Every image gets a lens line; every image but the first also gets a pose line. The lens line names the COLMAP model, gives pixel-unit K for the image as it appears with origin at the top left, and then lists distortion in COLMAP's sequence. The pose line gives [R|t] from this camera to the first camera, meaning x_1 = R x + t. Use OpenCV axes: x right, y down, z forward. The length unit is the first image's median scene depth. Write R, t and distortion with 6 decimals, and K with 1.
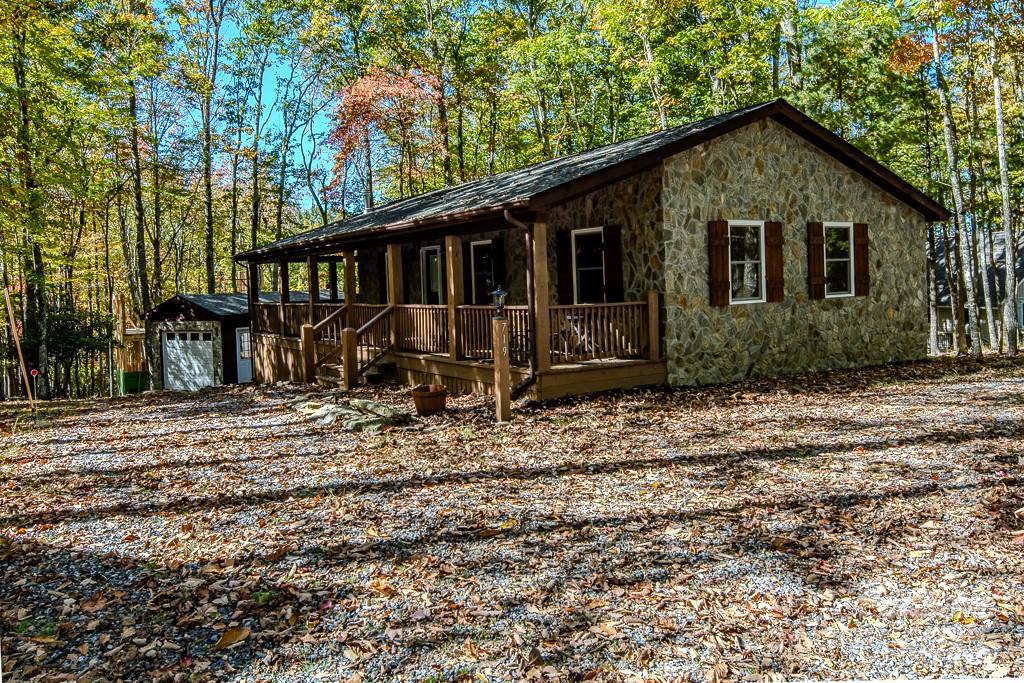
lens RADIAL K [[727.3, 0, 511.7], [0, 727.3, 317.5], [0, 0, 1]] dist [-0.003683, 0.001095]
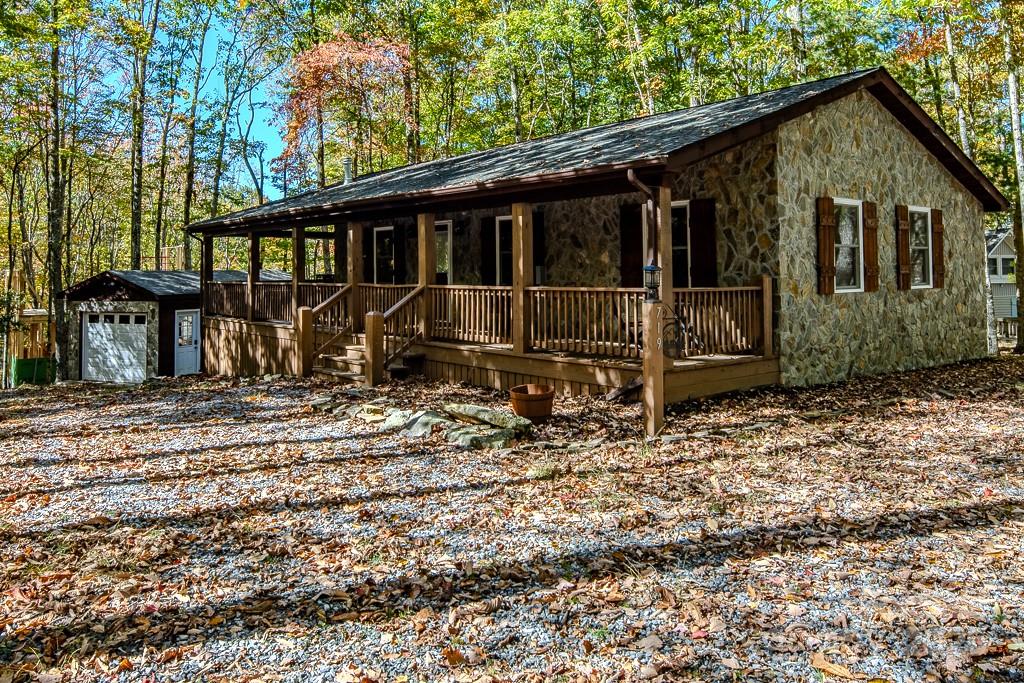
lens RADIAL K [[736.3, 0, 514.8], [0, 736.3, 258.1], [0, 0, 1]] dist [-0.003478, -0.001454]
pose [[0.992548, 0.028685, 0.118426, -0.160796], [-0.020657, 0.997440, -0.068462, 0.007429], [-0.120087, 0.065506, 0.990600, 0.141251]]
